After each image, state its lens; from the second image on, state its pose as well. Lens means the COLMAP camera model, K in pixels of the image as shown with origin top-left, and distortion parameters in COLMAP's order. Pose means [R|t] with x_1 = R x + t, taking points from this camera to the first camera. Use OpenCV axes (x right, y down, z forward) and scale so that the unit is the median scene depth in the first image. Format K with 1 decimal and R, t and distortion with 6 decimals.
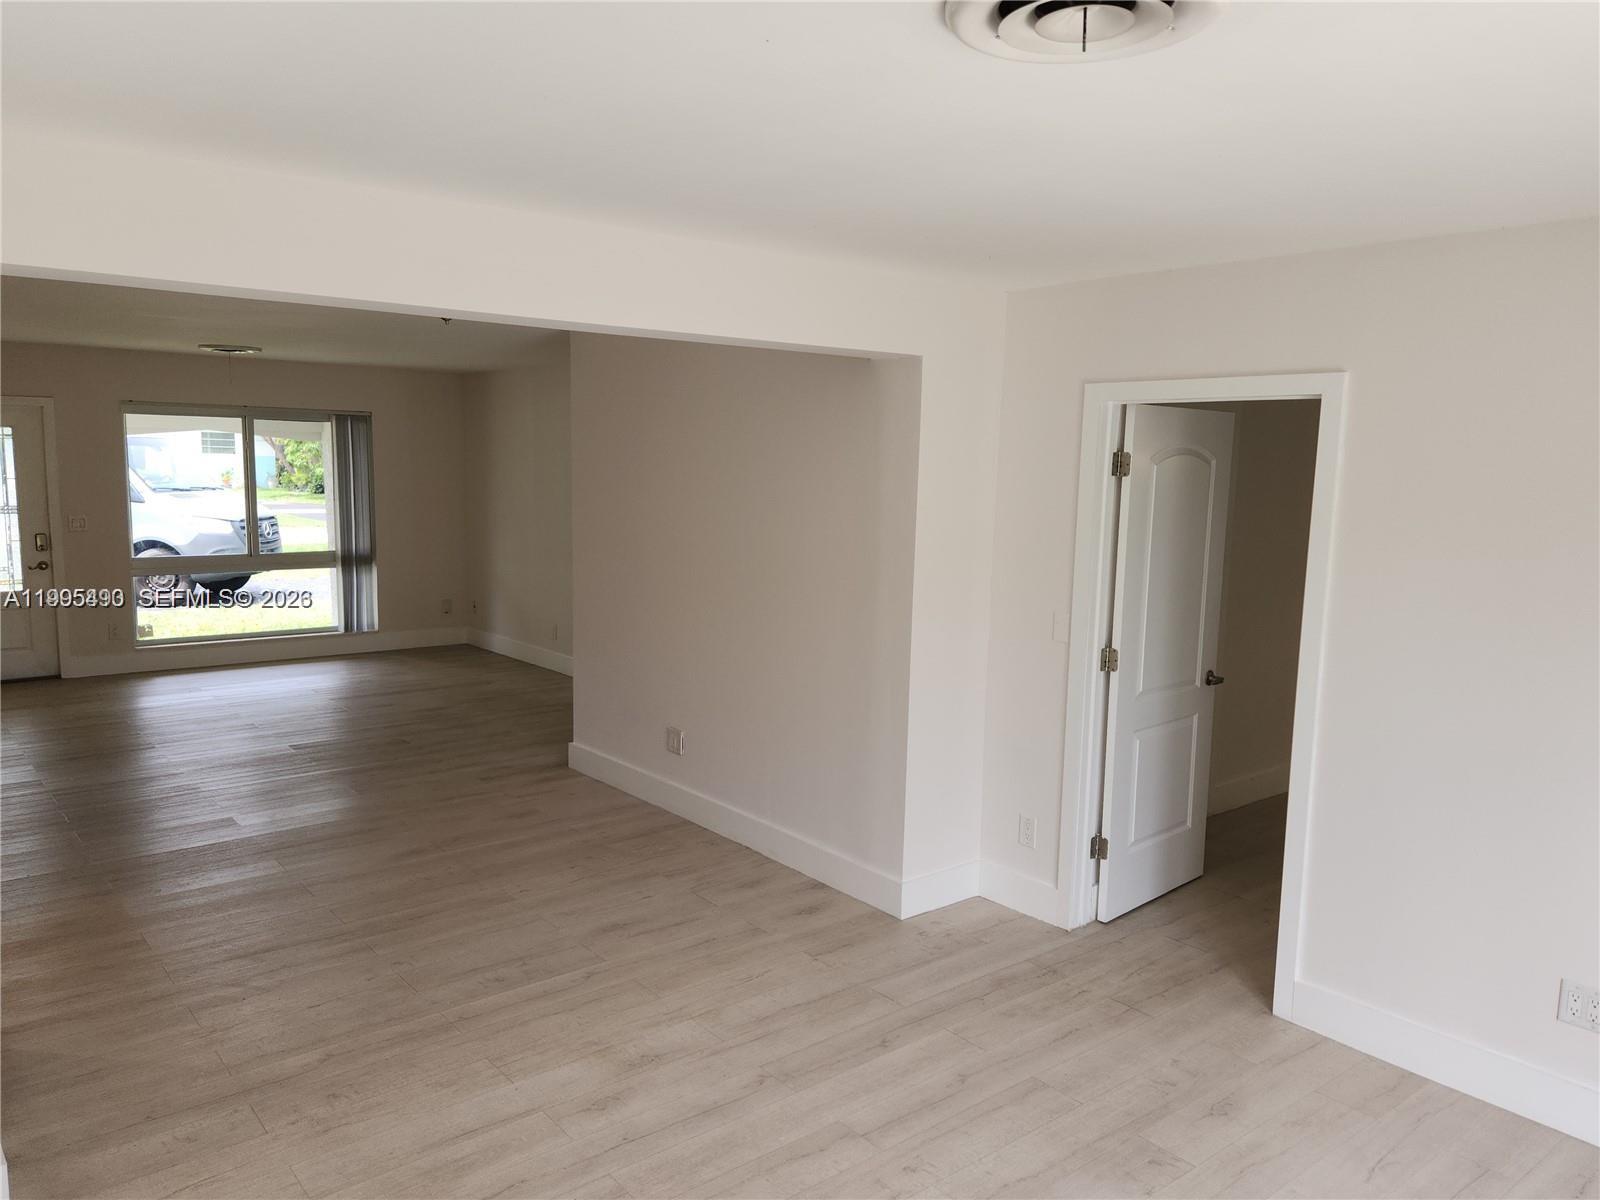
lens RADIAL K [[1167.6, 0, 800.0], [0, 1167.6, 600.0], [0, 0, 1]] dist [0.019497, -0.006733]
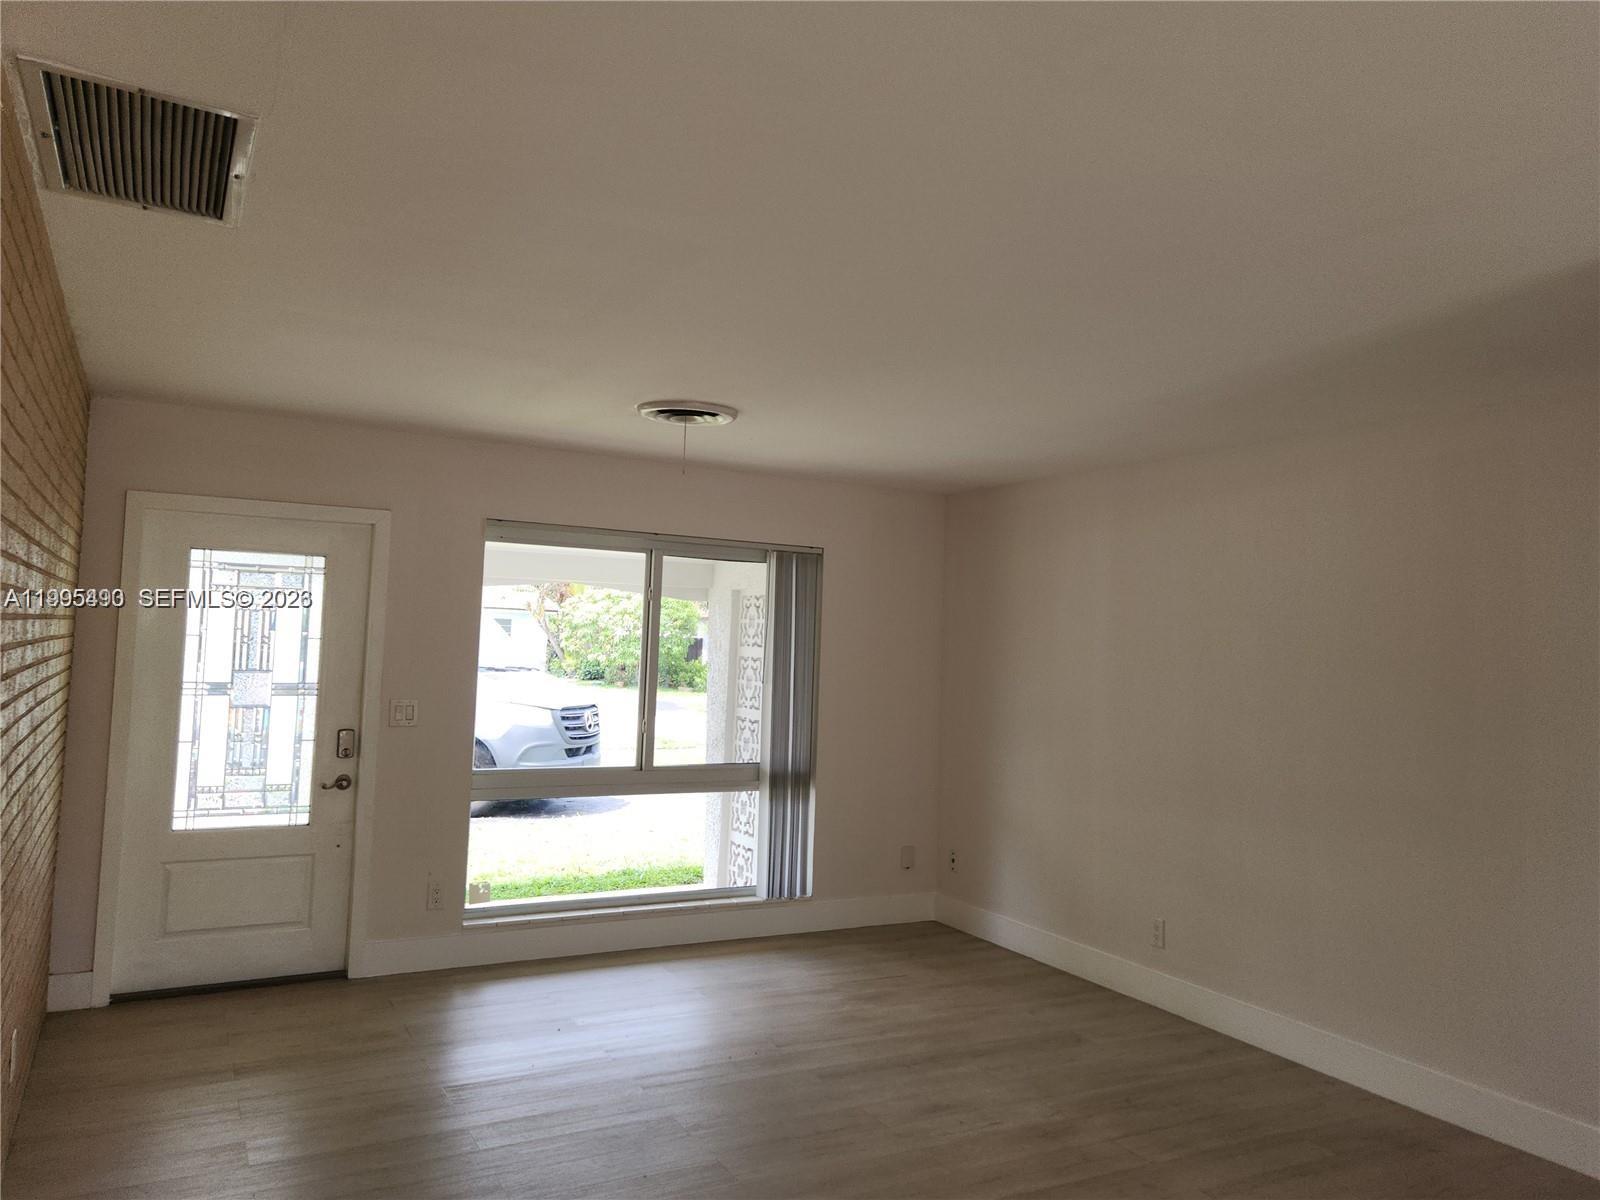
lens RADIAL K [[1139.1, 0, 801.9], [0, 1139.1, 558.8], [0, 0, 1]] dist [0.009470, 0.000352]
pose [[0.983407, -0.000364, -0.181413, -0.267403], [-0.036379, 0.979290, -0.199167, -0.029392], [0.177729, 0.202462, 0.963027, 0.396604]]
